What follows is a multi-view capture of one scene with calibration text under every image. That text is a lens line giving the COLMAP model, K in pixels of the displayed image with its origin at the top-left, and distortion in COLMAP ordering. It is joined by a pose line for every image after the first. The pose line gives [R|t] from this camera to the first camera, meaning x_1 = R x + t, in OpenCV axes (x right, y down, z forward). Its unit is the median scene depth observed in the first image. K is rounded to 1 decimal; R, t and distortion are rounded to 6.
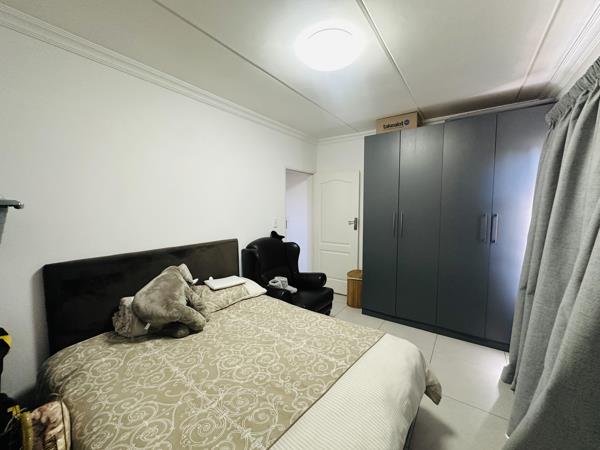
lens RADIAL K [[241.8, 0, 300.9], [0, 241.8, 225.6], [0, 0, 1]] dist [0.001262, 0.000172]
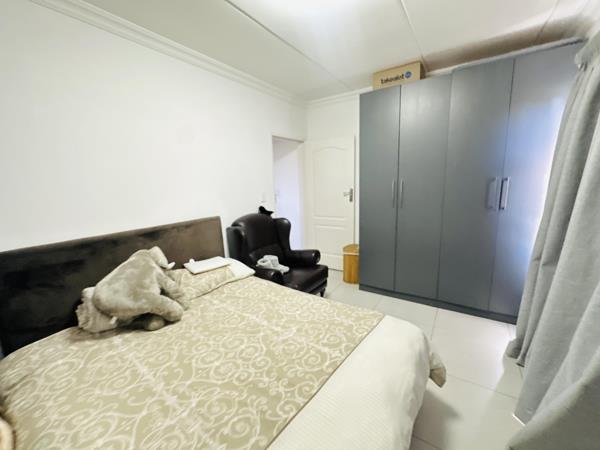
lens RADIAL K [[241.8, 0, 299.5], [0, 241.8, 225.4], [0, 0, 1]] dist [0.001262, 0.000172]
pose [[0.999258, -0.037990, 0.006393, 0.040291], [0.037134, 0.994021, 0.102684, 0.010847], [-0.010255, -0.102370, 0.994693, 0.147464]]
